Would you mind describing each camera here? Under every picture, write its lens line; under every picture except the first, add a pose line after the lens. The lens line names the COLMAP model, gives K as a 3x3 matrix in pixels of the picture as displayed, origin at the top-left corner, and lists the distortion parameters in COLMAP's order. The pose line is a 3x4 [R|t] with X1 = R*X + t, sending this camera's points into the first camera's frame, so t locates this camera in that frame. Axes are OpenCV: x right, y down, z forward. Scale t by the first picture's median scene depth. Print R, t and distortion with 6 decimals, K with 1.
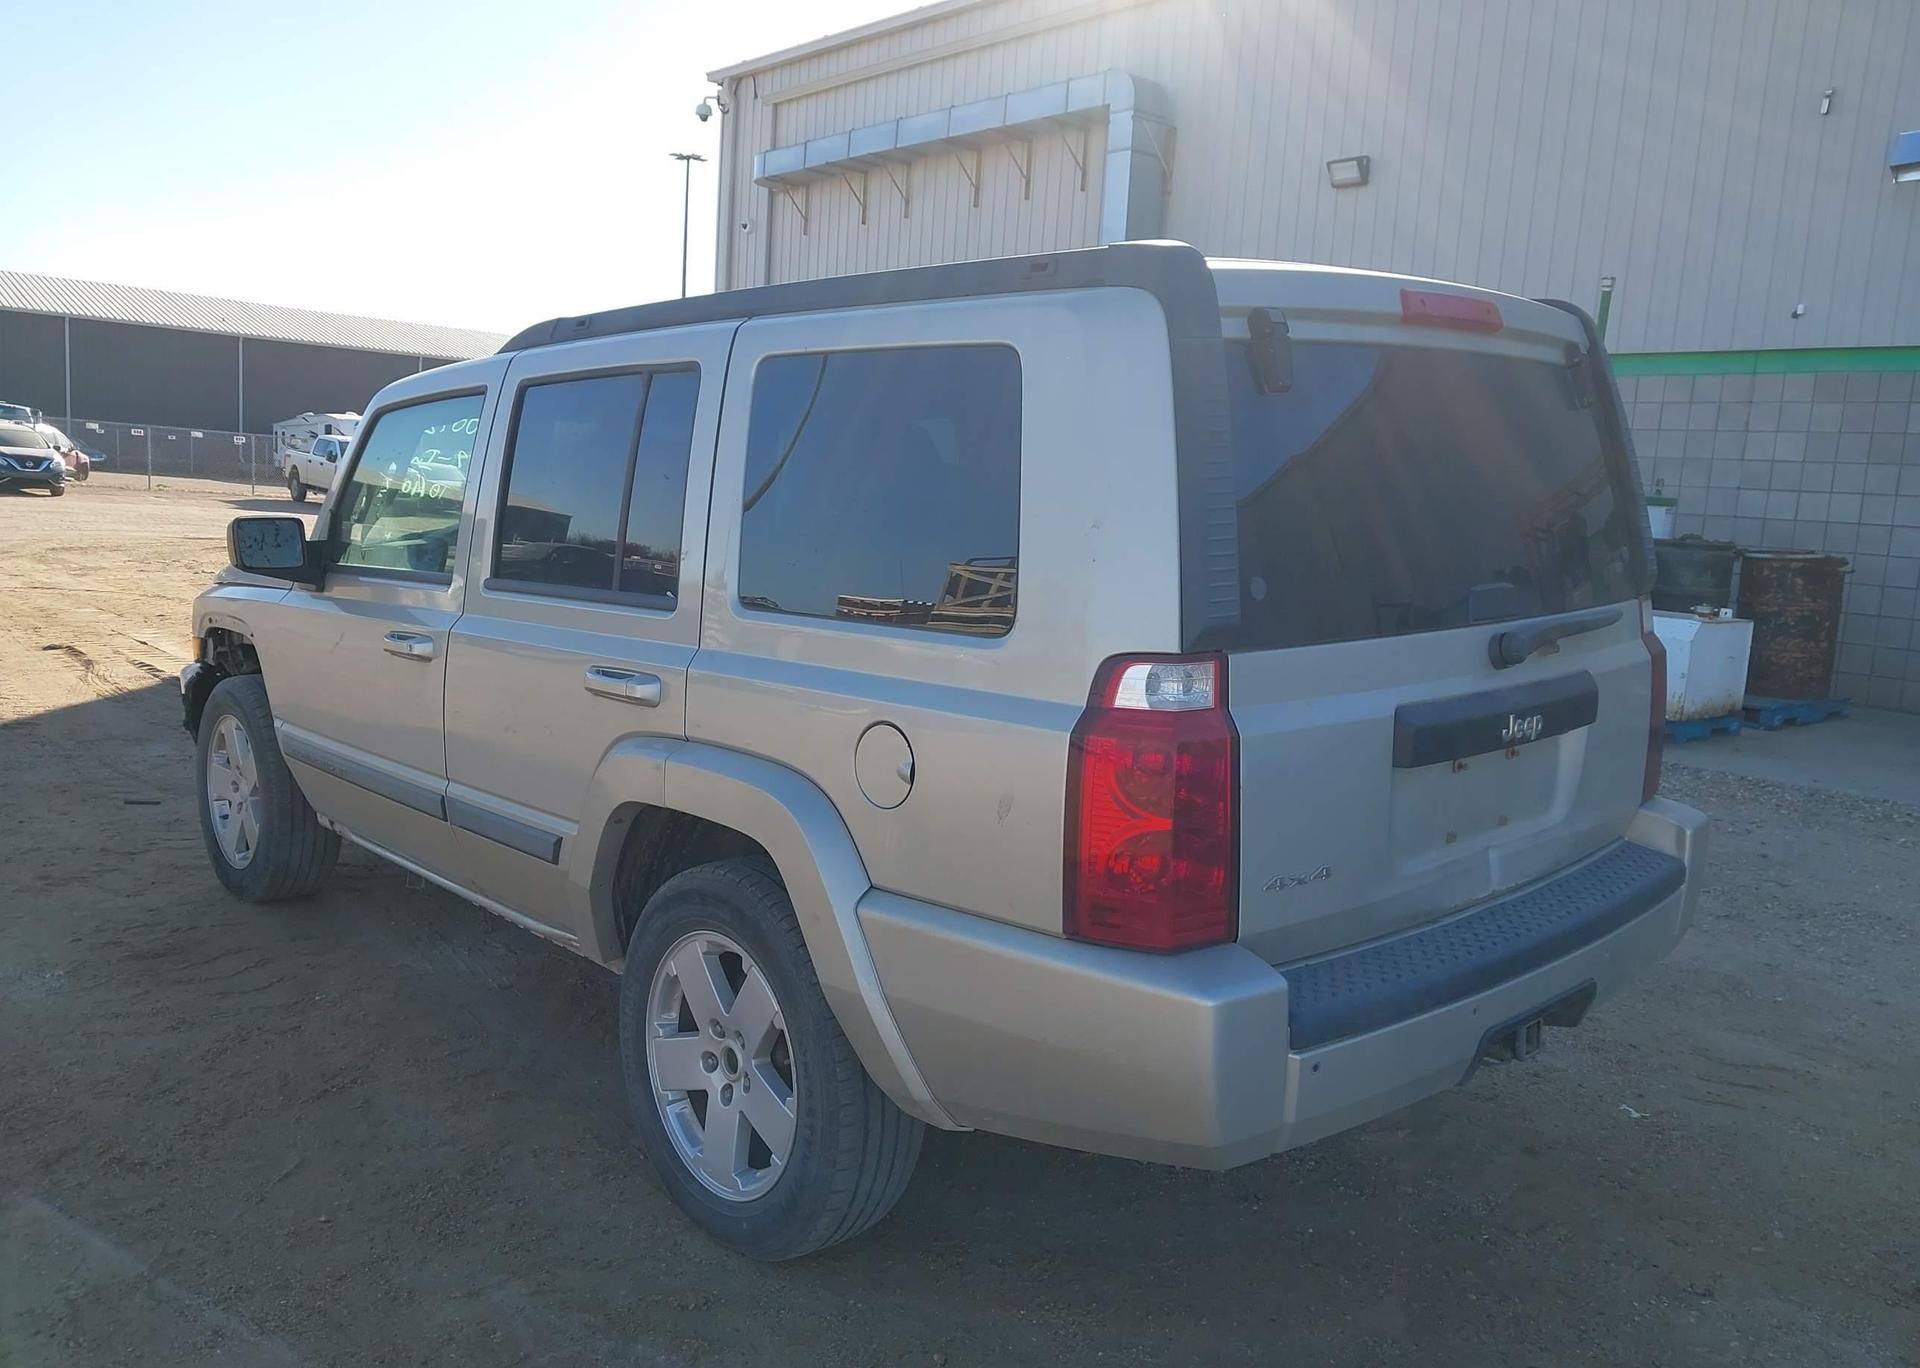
lens RADIAL K [[1513.6, 0, 986.7], [0, 1513.6, 679.7], [0, 0, 1]] dist [0.010428, 0.004762]
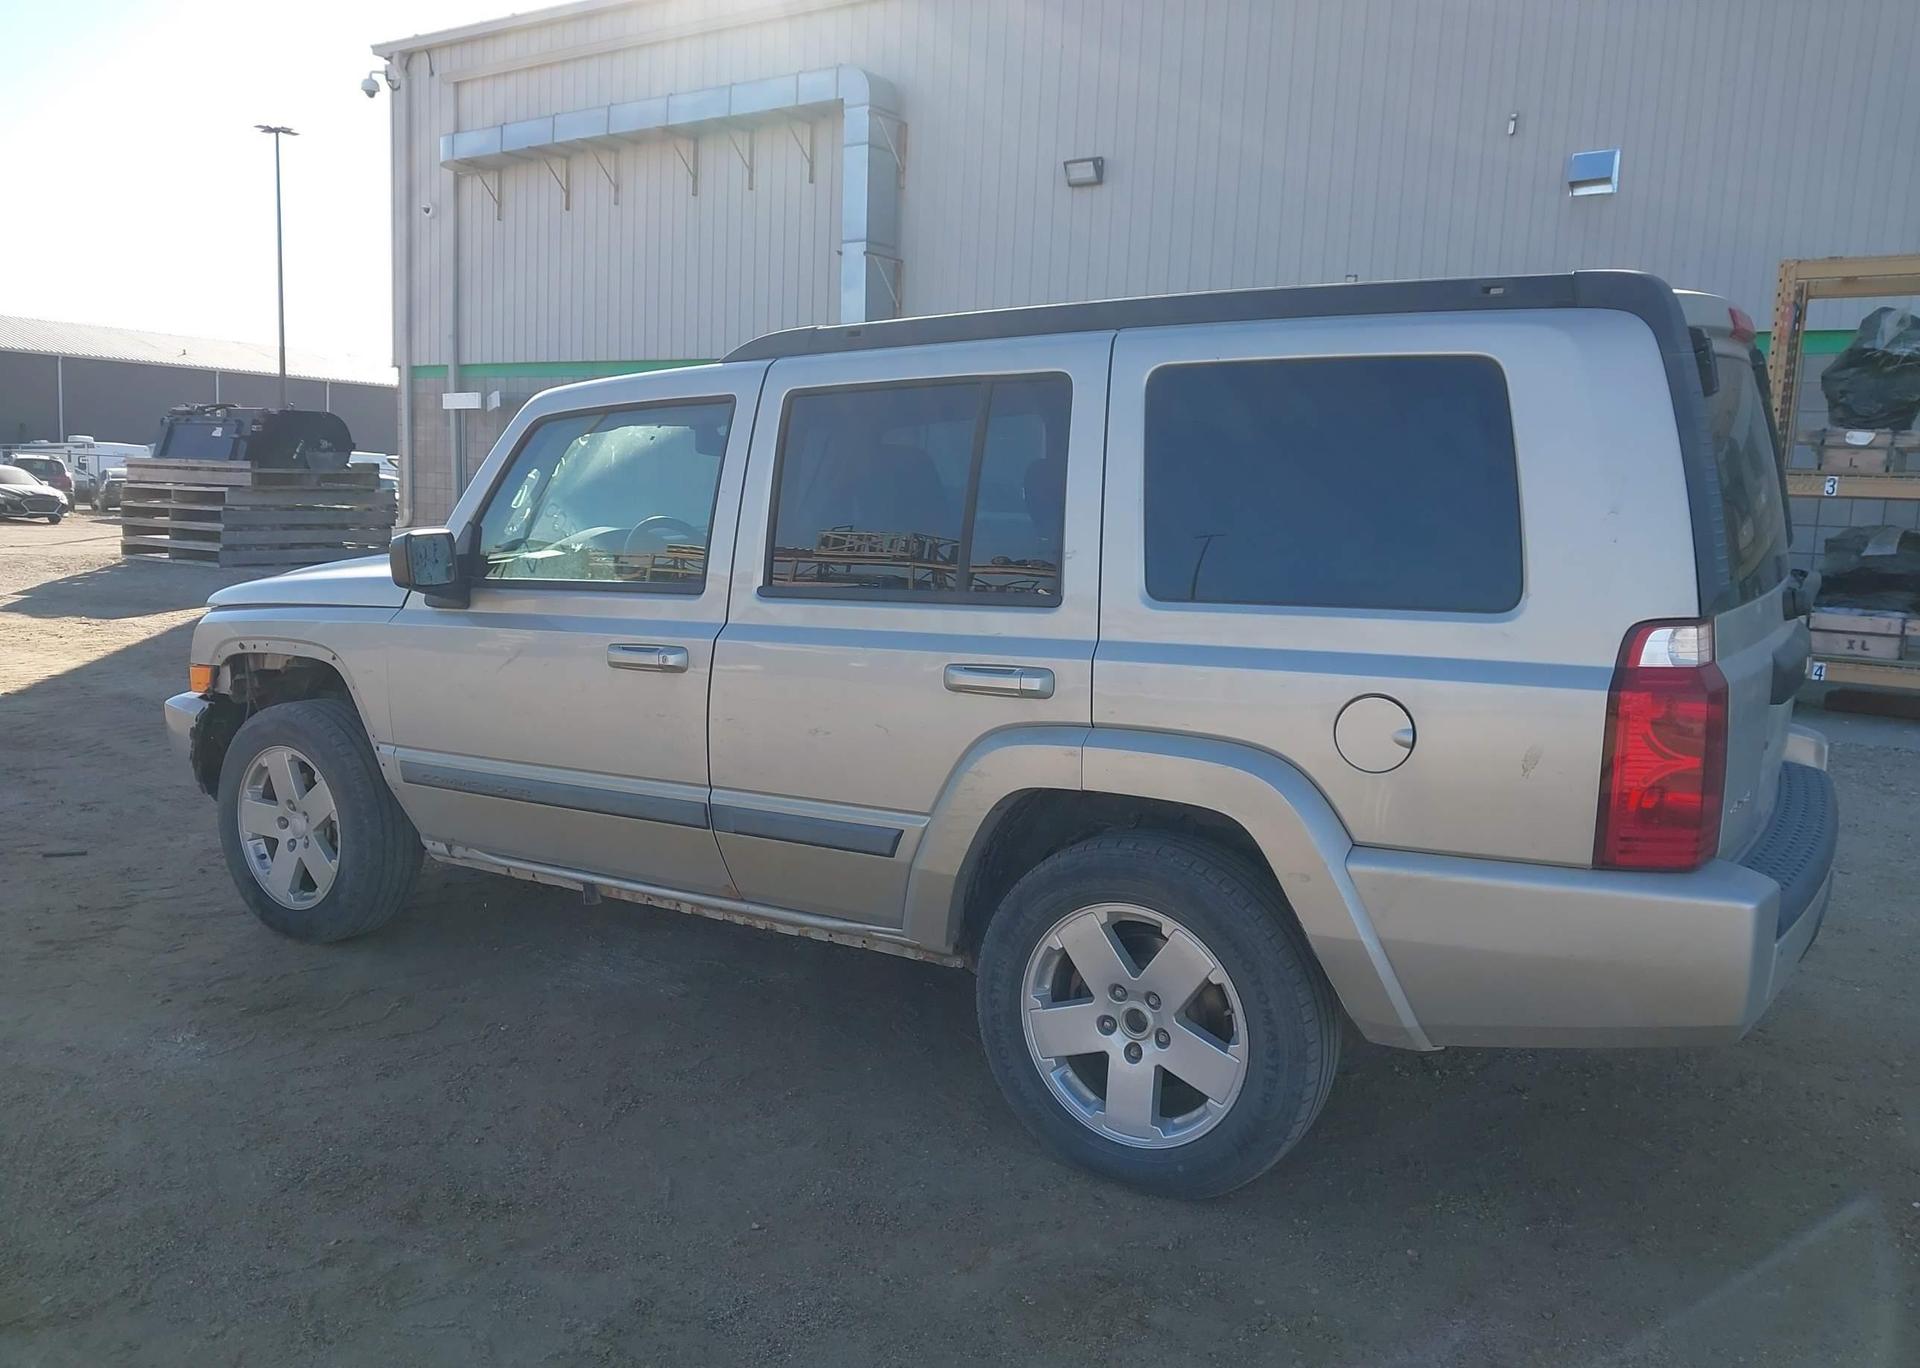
lens RADIAL K [[1485.9, 0, 960.0], [0, 1485.9, 684.0], [0, 0, 1]] dist [0.094741, -0.165337]
pose [[0.966530, -0.060823, 0.249241, -0.342935], [0.057487, 0.998133, 0.020649, -0.010744], [-0.250032, -0.005630, 0.968221, 0.002503]]
